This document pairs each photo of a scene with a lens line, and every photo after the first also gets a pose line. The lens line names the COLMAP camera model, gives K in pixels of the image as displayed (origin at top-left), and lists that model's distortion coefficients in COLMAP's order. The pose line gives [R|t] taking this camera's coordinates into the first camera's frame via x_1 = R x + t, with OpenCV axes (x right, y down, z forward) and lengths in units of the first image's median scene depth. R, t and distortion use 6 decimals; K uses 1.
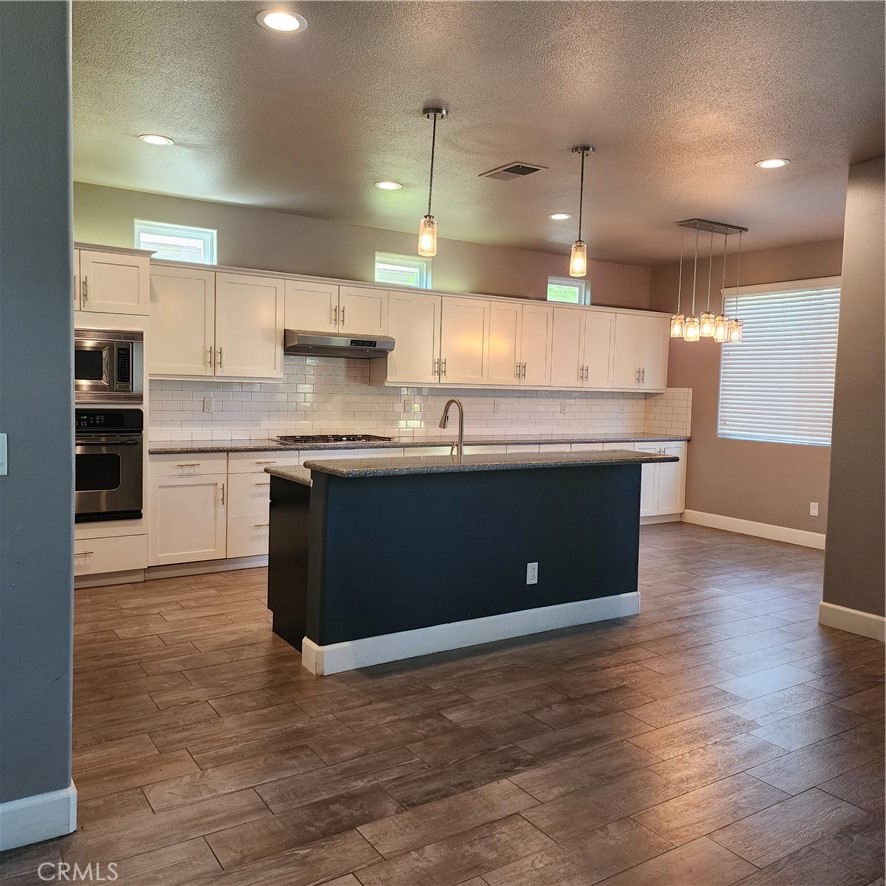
lens RADIAL K [[774.7, 0, 443.6], [0, 774.7, 428.0], [0, 0, 1]] dist [0.047334, -0.012272]
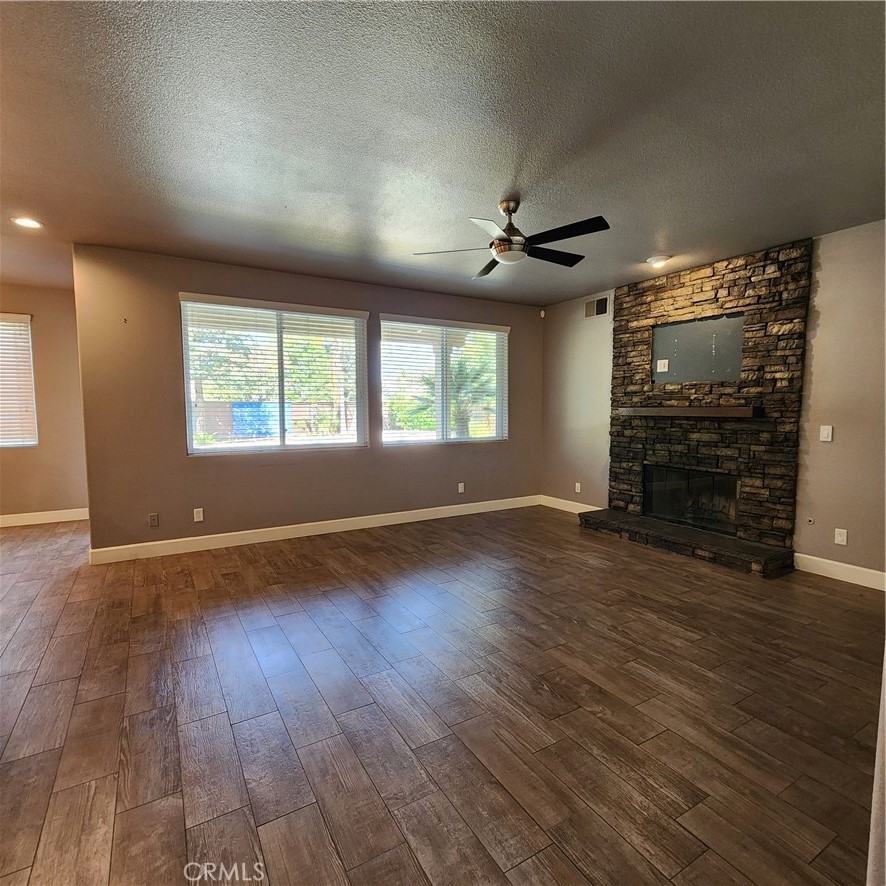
lens RADIAL K [[487.1, 0, 444.9], [0, 487.1, 446.6], [0, 0, 1]] dist [-0.001271, -0.000525]
pose [[0.040538, -0.108178, 0.993305, -0.334850], [0.065024, 0.992300, 0.105414, -0.014465], [-0.997060, 0.060315, 0.047260, 0.301305]]
